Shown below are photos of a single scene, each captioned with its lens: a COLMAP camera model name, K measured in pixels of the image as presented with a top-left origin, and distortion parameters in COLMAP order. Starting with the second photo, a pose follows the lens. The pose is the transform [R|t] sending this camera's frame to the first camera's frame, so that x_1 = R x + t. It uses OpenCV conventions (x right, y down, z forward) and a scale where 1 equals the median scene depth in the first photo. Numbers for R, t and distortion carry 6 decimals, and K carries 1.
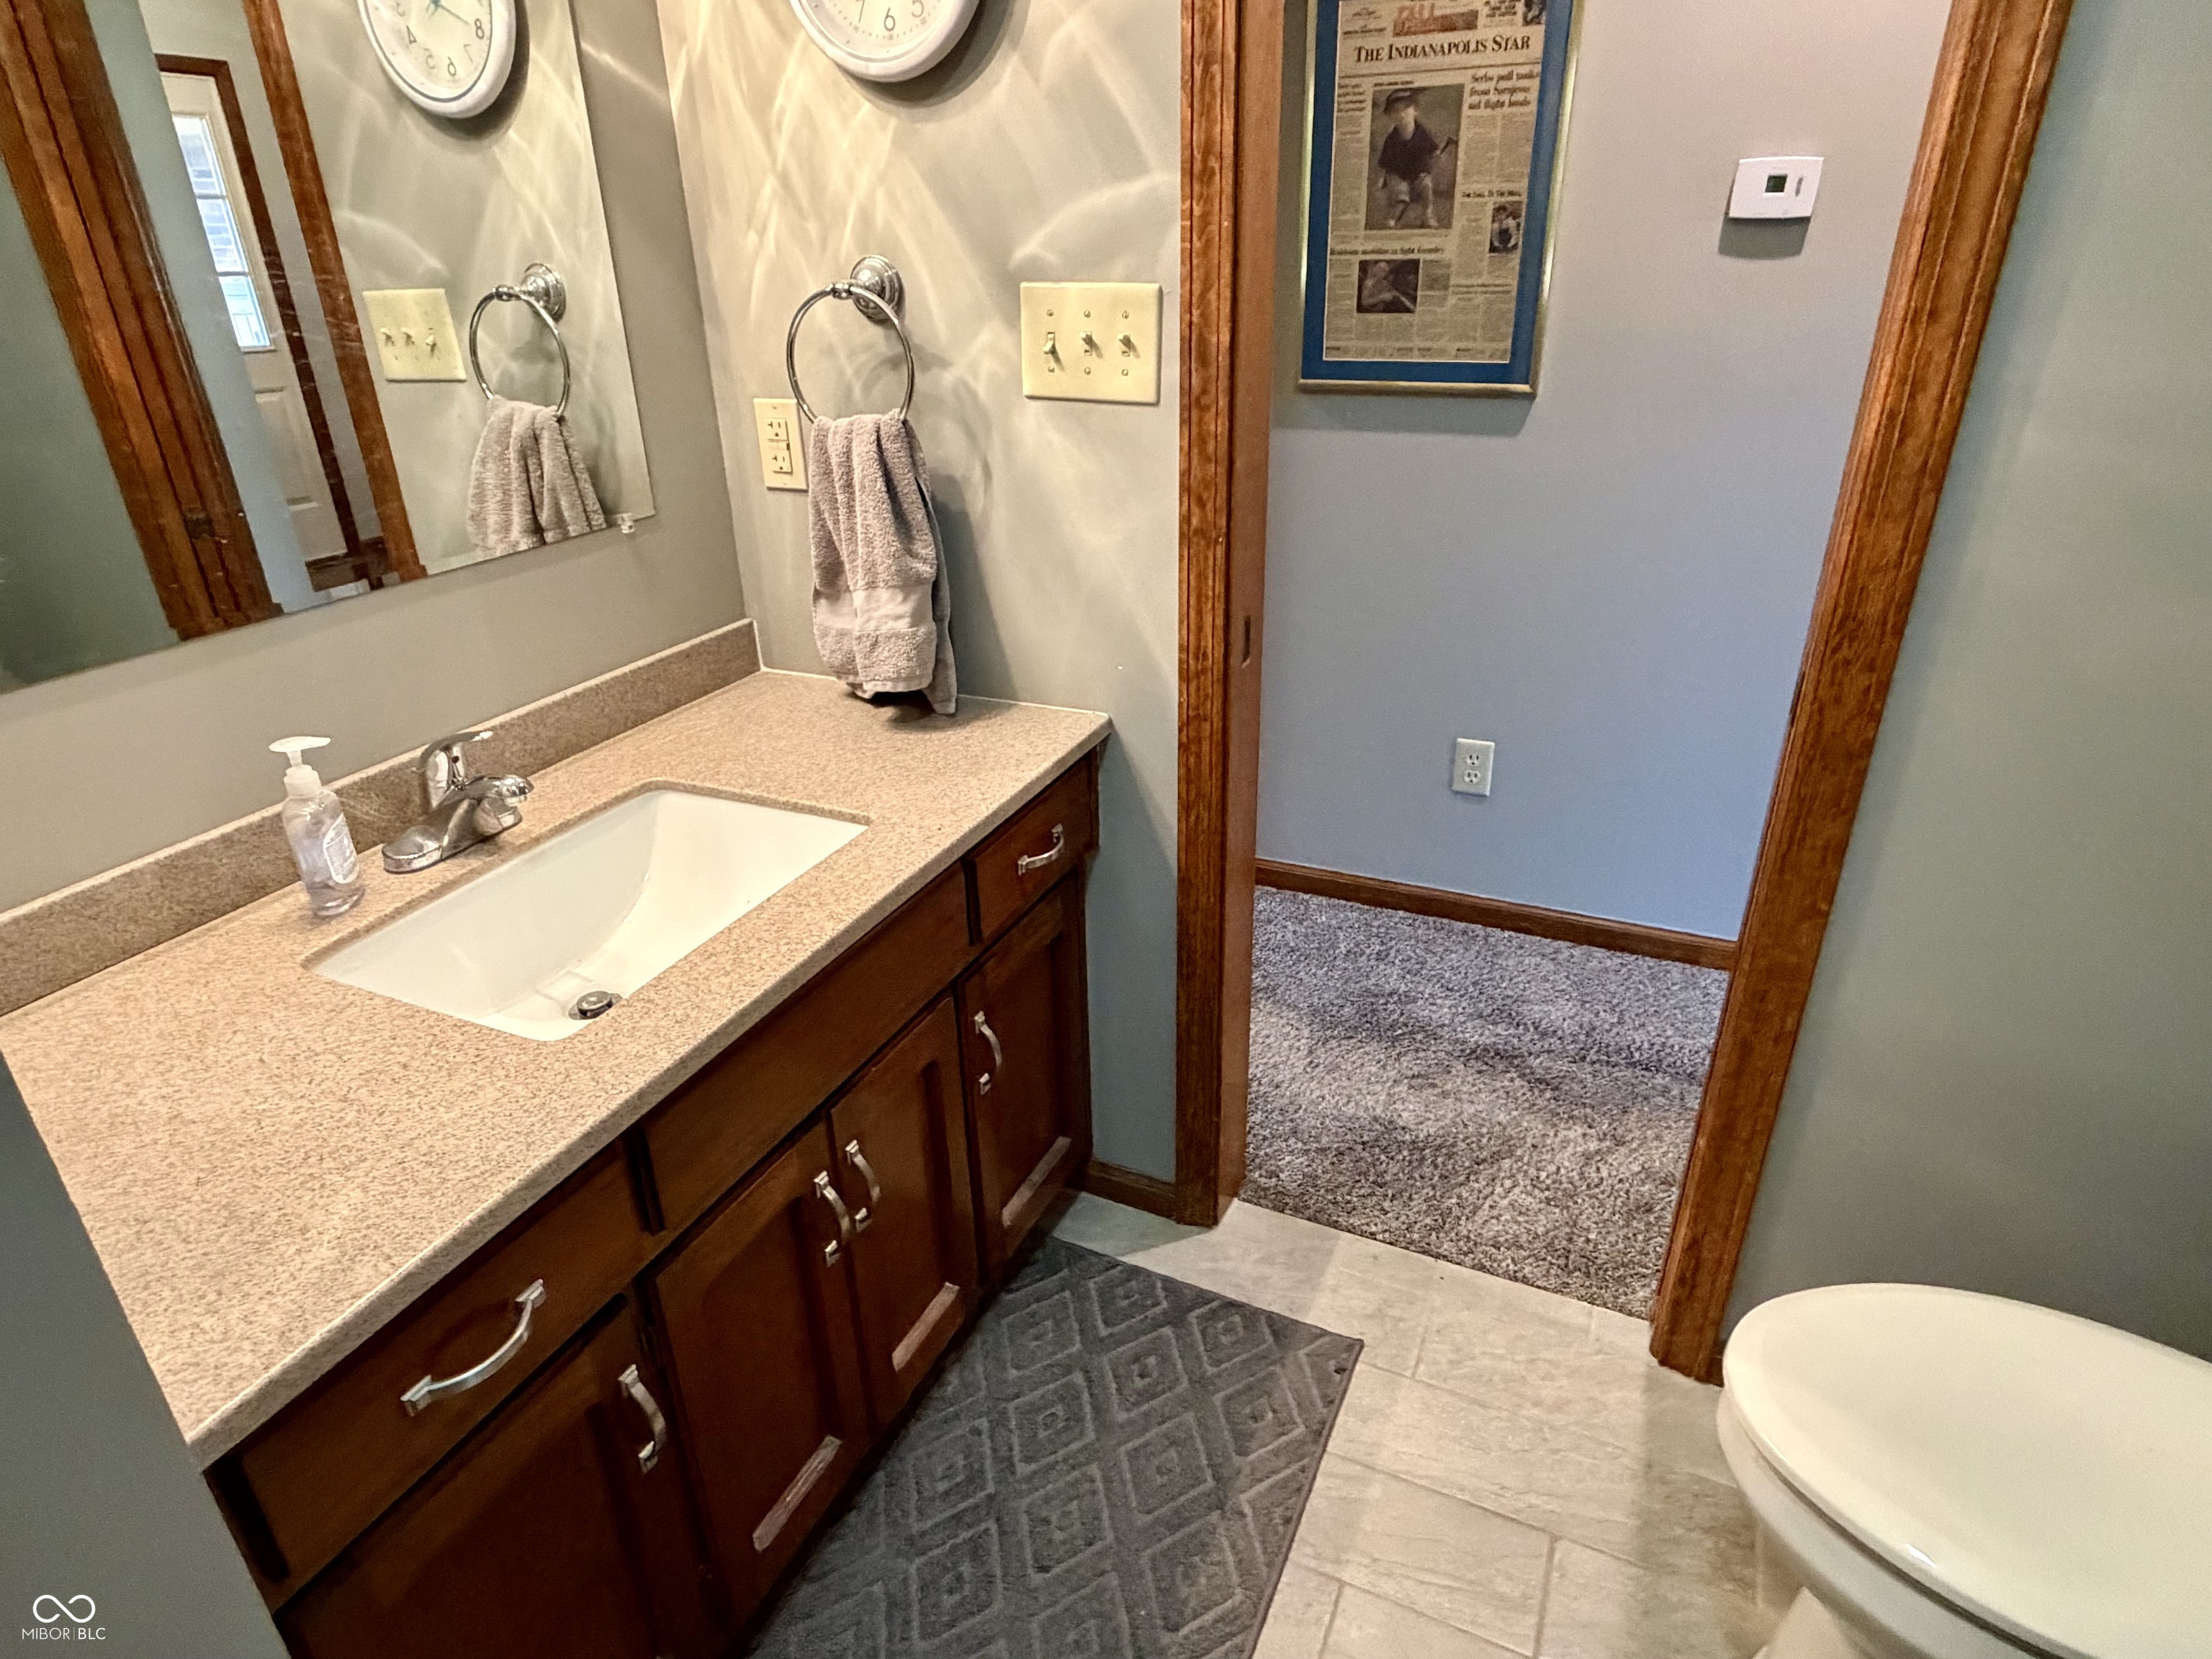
lens RADIAL K [[1246.6, 0, 1108.1], [0, 1246.6, 823.1], [0, 0, 1]] dist [-0.001984, -0.000513]
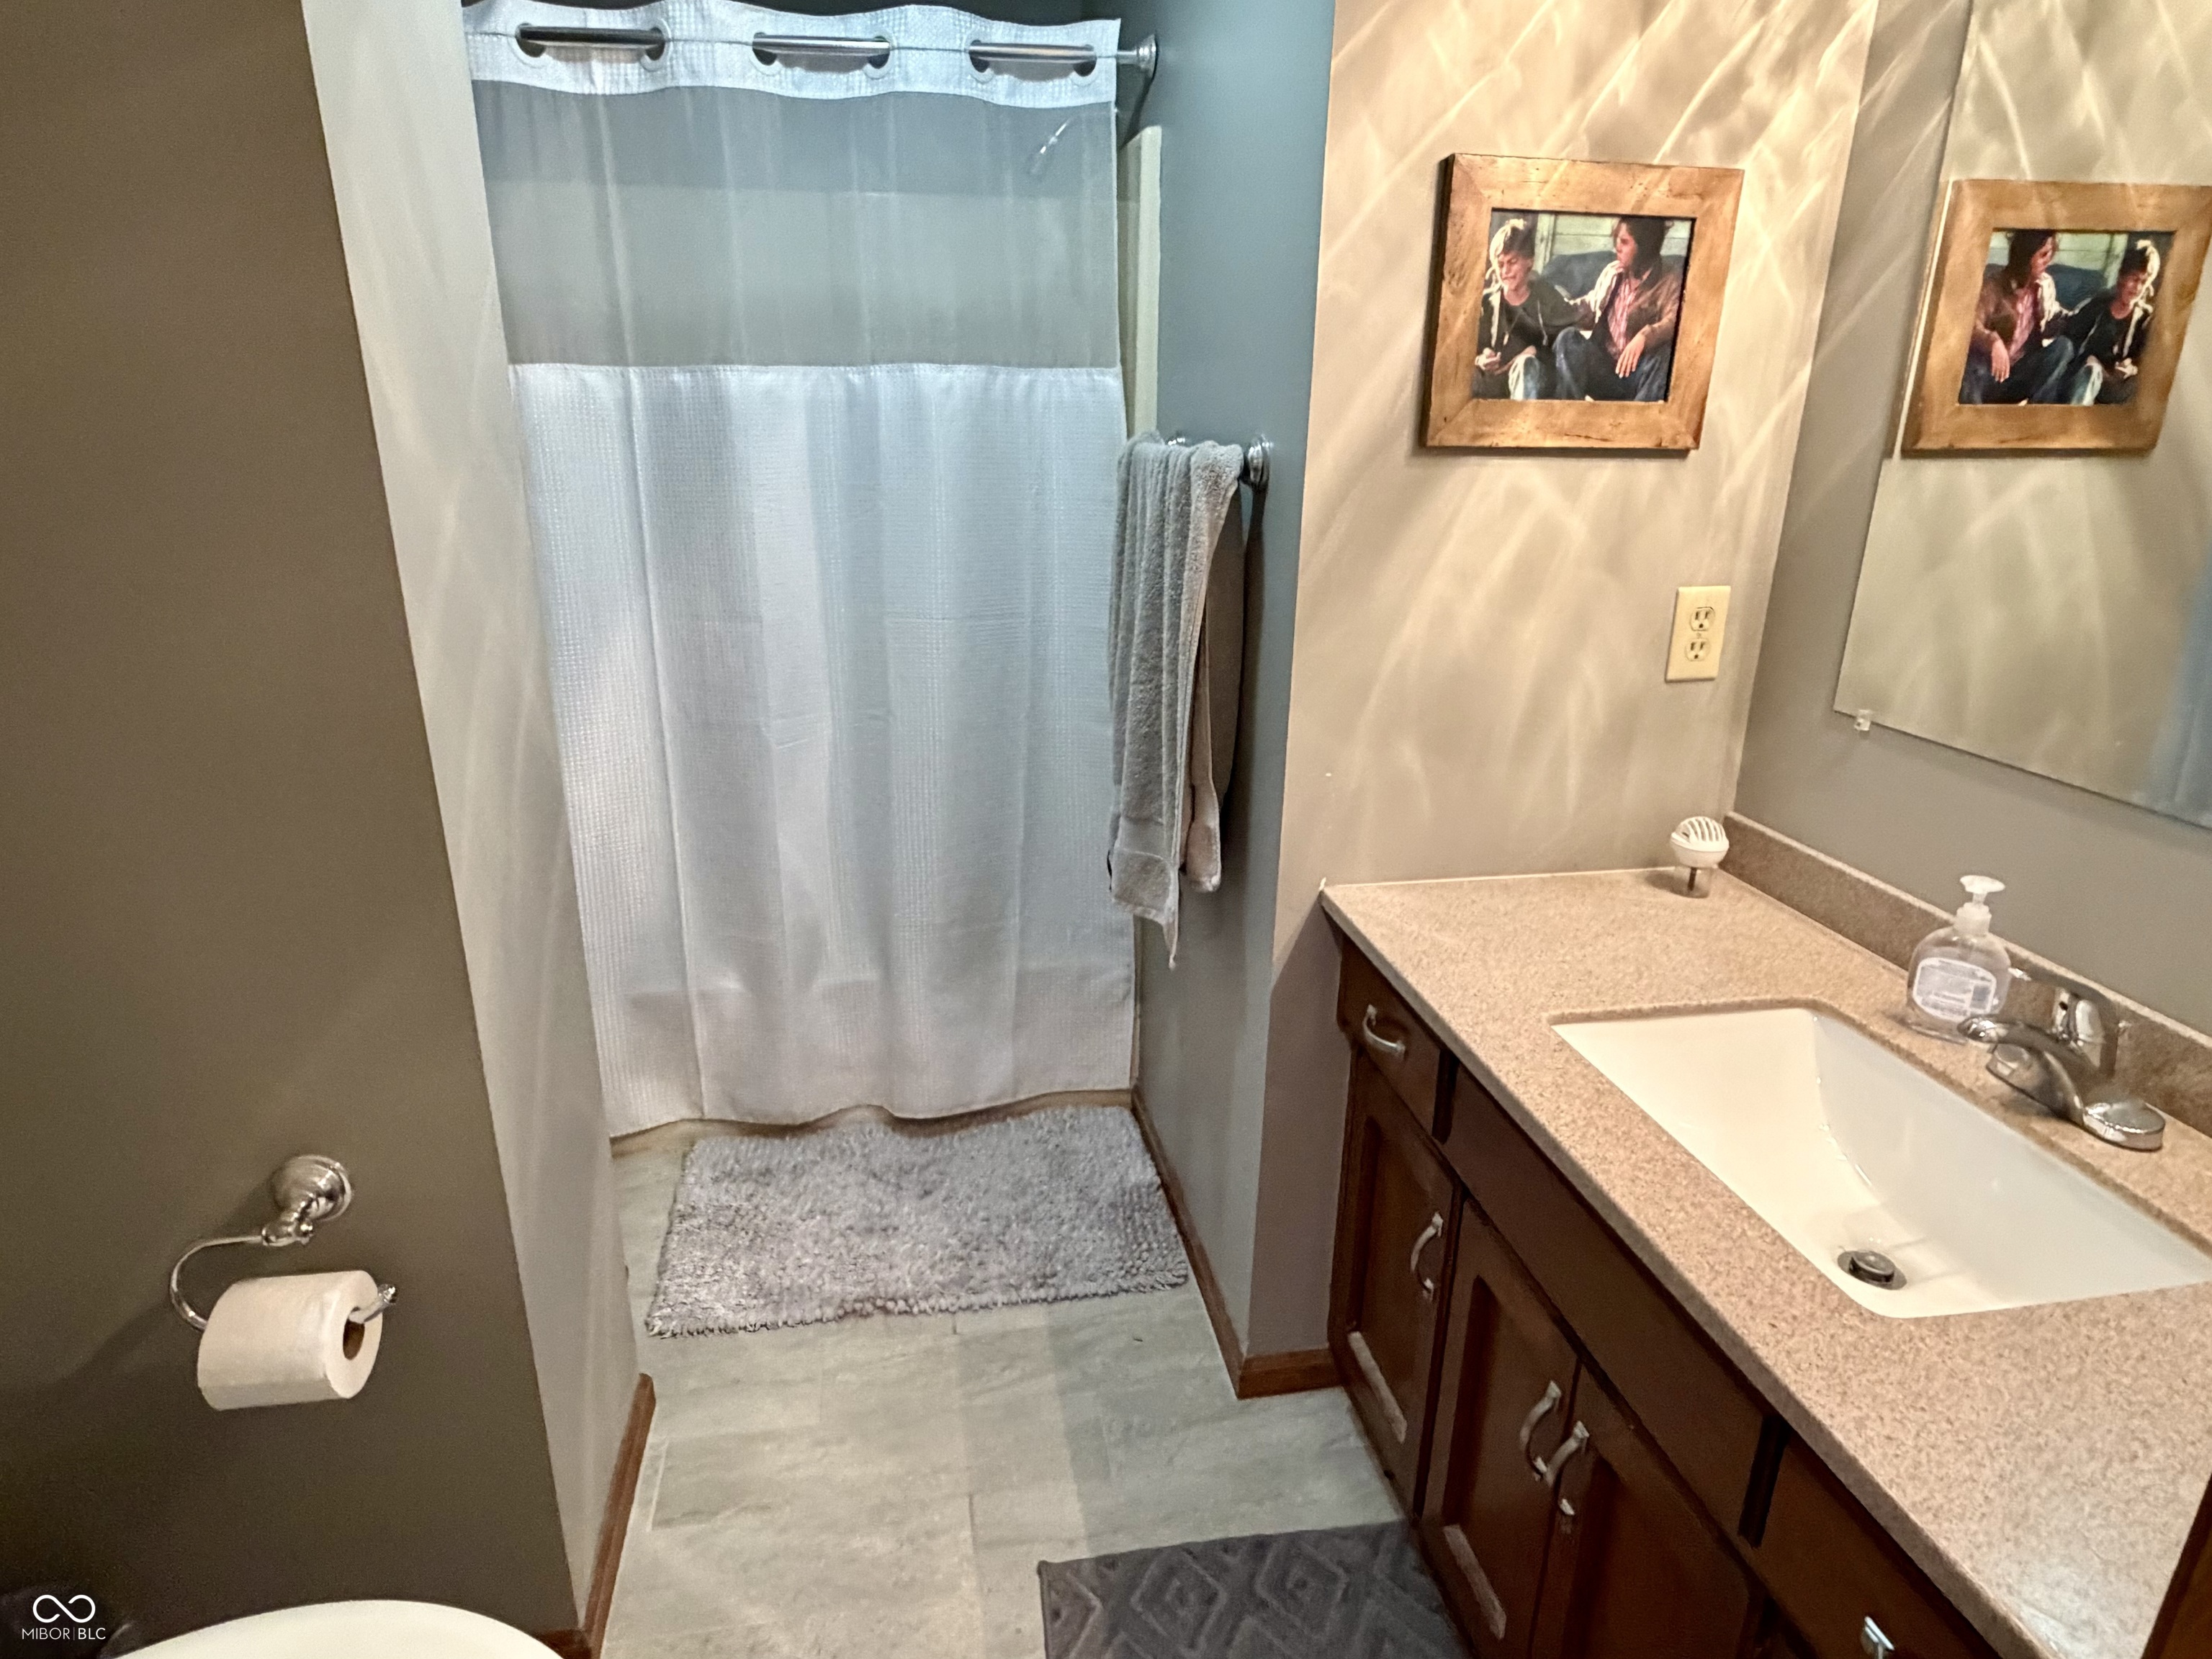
lens RADIAL K [[1246.6, 0, 1101.8], [0, 1246.6, 834.7], [0, 0, 1]] dist [-0.001984, -0.000513]
pose [[-0.824429, 0.192181, -0.532337, 0.469909], [-0.236274, 0.737830, 0.632283, -0.535866], [0.514287, 0.647050, -0.562881, 1.086654]]
